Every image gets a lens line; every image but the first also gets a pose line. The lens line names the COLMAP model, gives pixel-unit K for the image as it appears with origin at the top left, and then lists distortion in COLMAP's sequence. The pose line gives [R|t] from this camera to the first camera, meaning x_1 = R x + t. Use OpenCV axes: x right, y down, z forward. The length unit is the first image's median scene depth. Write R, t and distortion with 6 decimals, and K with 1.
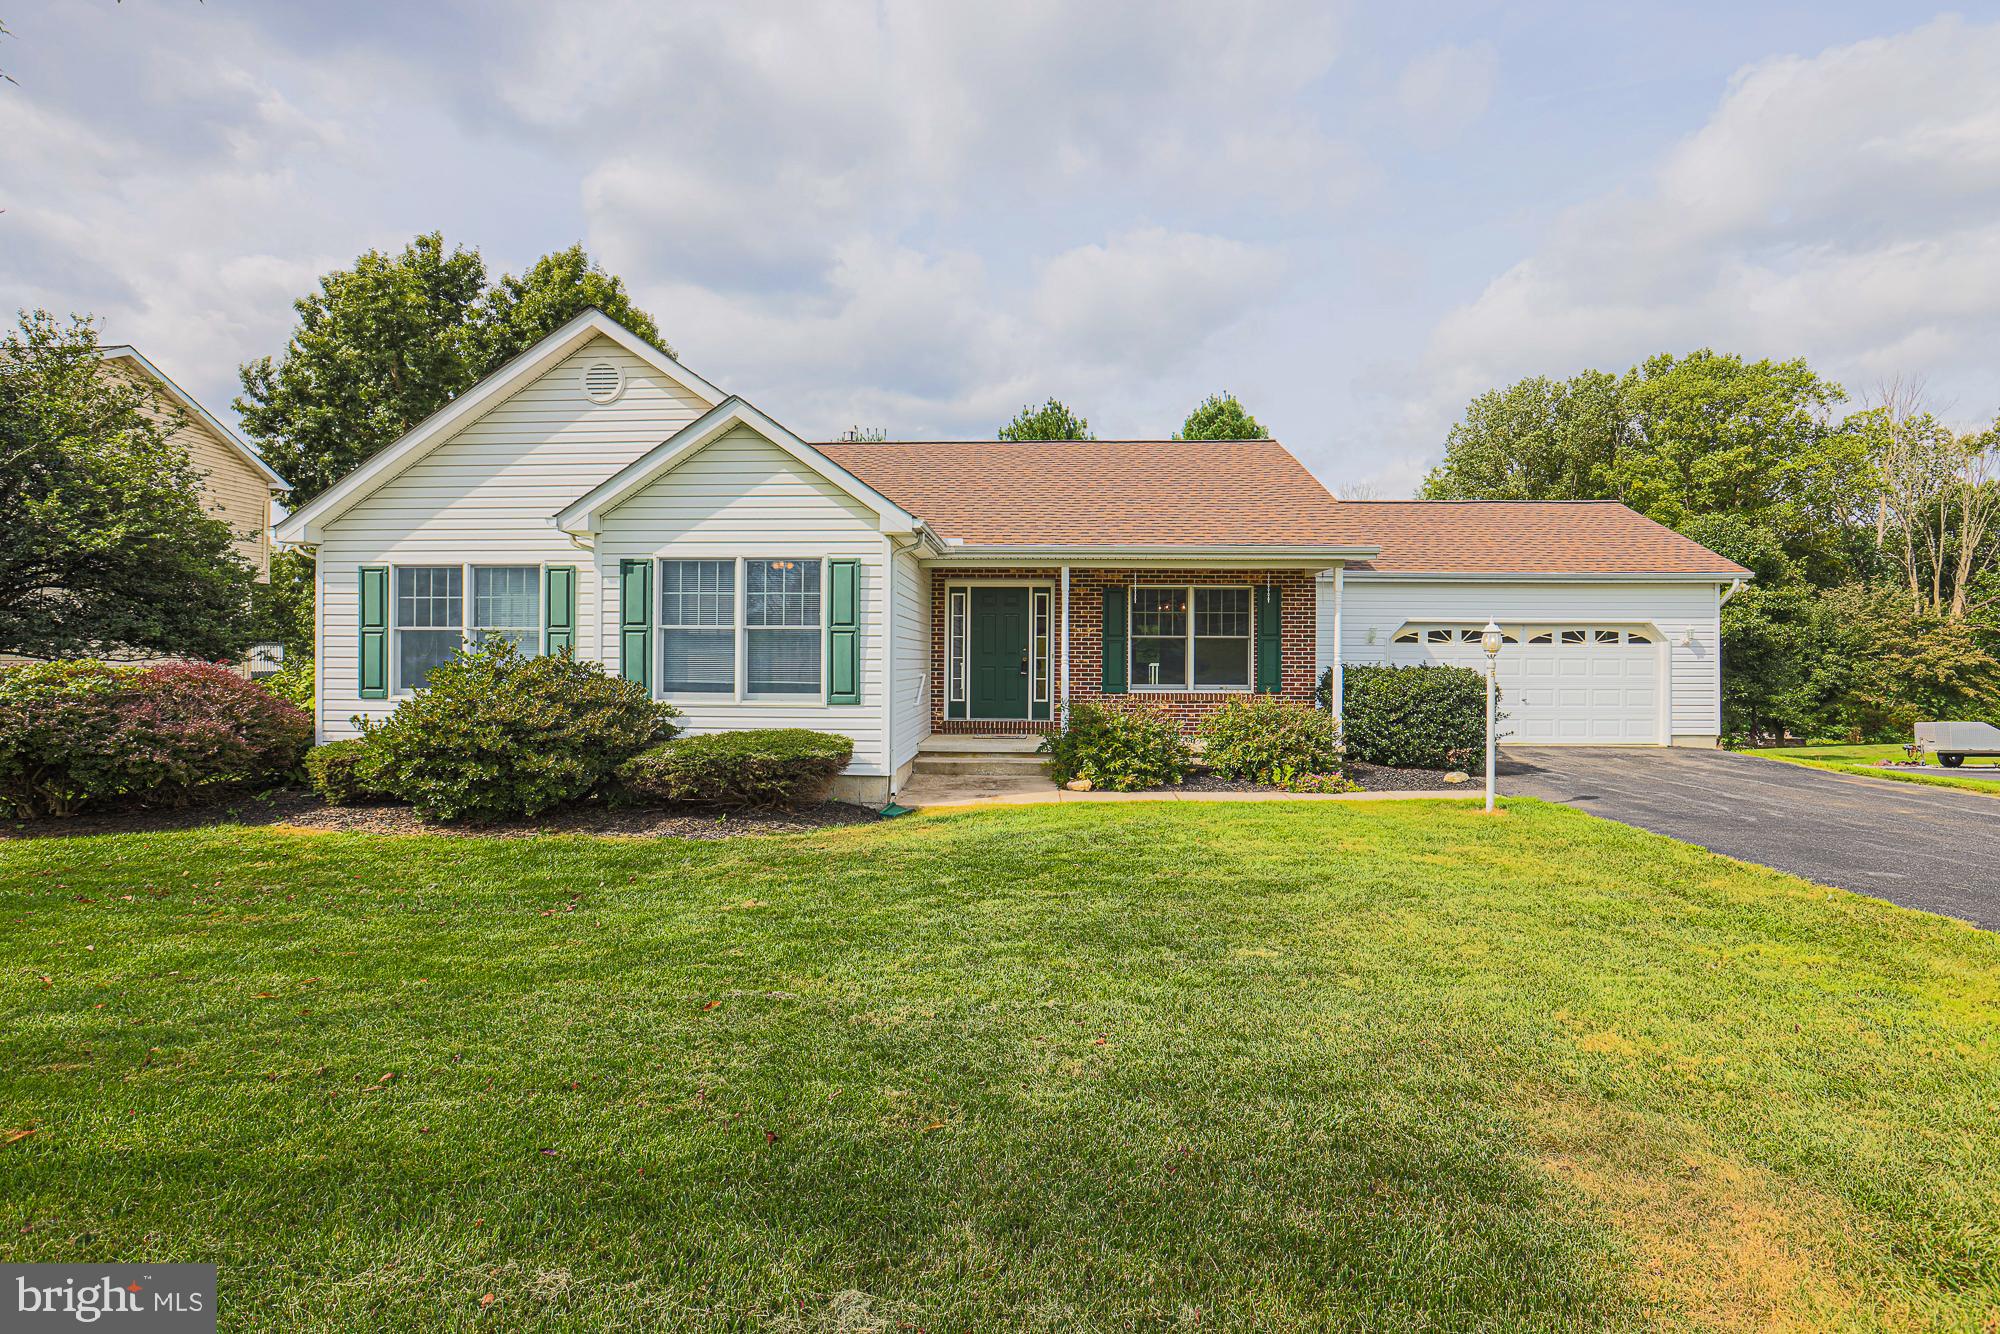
lens RADIAL K [[925.8, 0, 1005.0], [0, 925.8, 651.9], [0, 0, 1]] dist [-0.058437, 0.023329]
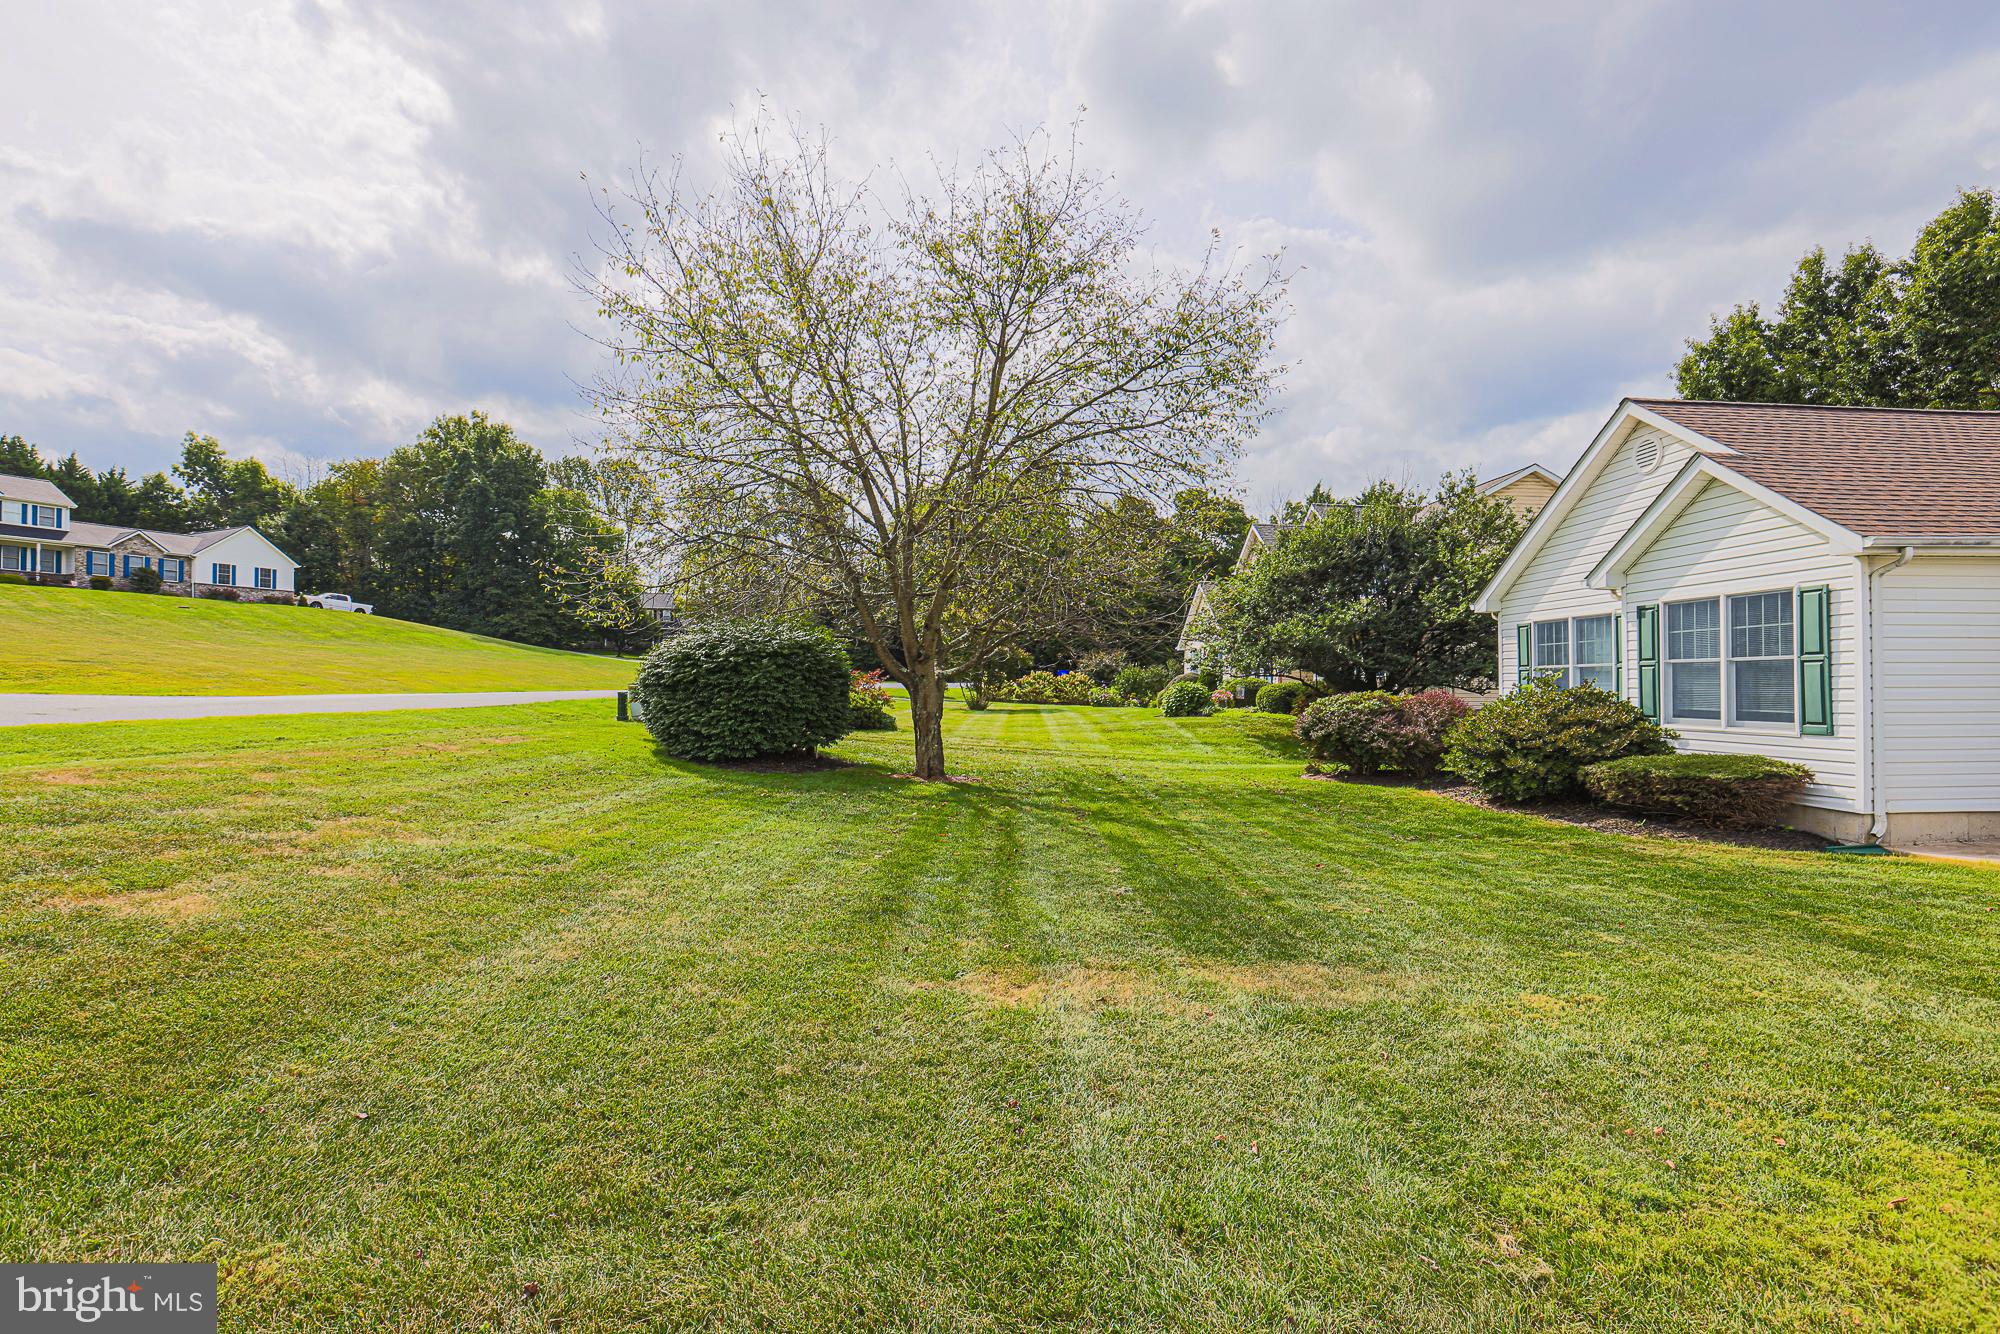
lens RADIAL K [[925.8, 0, 1005.0], [0, 925.8, 651.9], [0, 0, 1]] dist [-0.058437, 0.023329]
pose [[0.102690, -0.041654, -0.993841, 0.546839], [0.013902, 0.999085, -0.040438, -0.003625], [0.994616, -0.009664, 0.103176, 0.037791]]
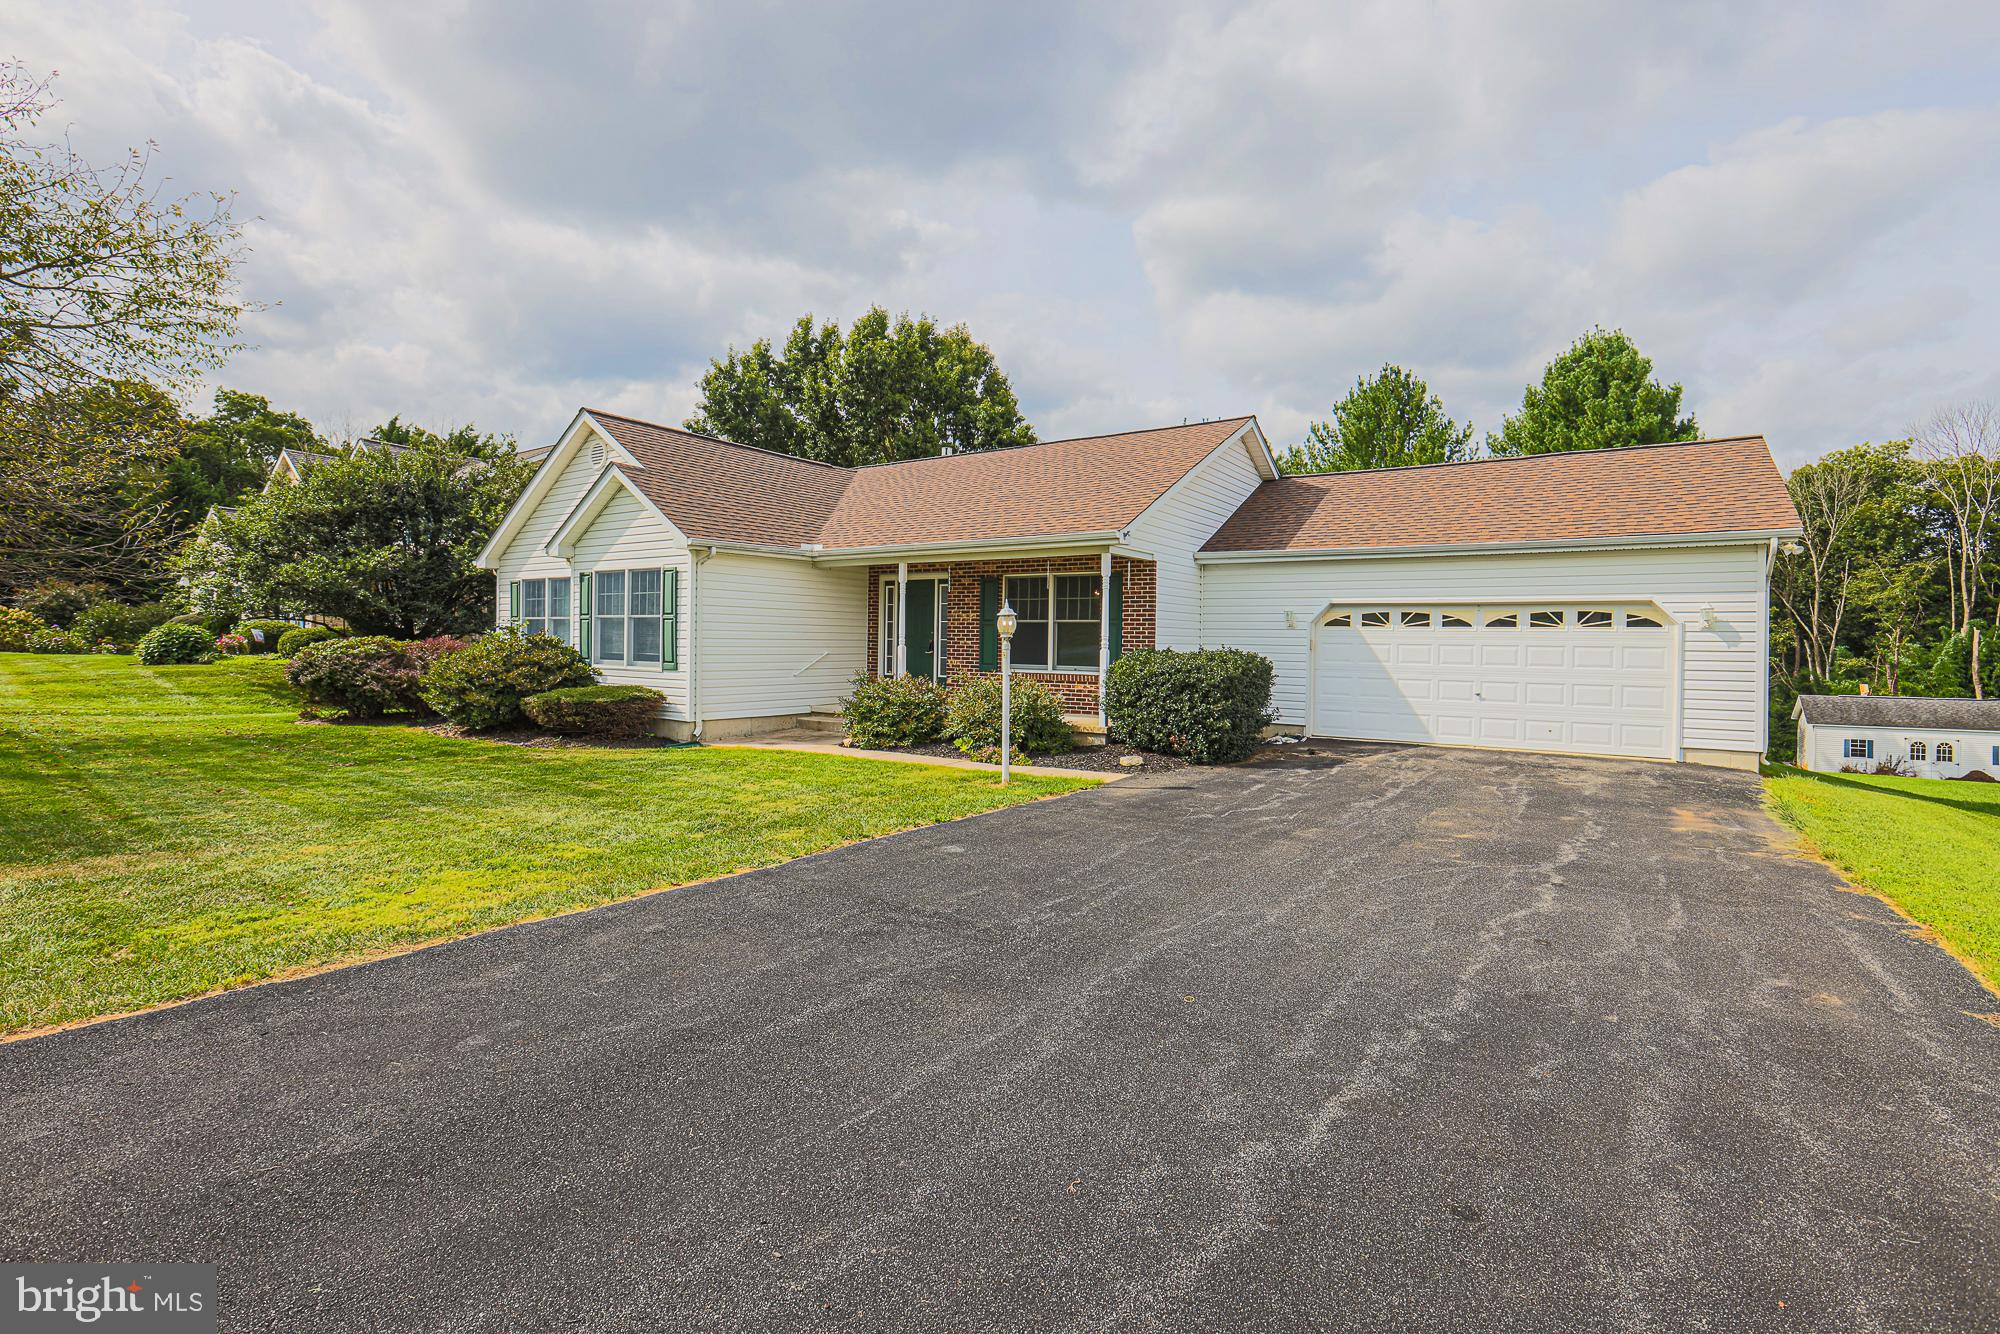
lens RADIAL K [[925.8, 0, 1005.0], [0, 925.8, 651.9], [0, 0, 1]] dist [-0.058437, 0.023329]
pose [[0.842879, 0.013621, -0.537930, 0.818484], [-0.004955, 0.999834, 0.017553, 0.001138], [0.538080, -0.012129, 0.842806, 0.066631]]
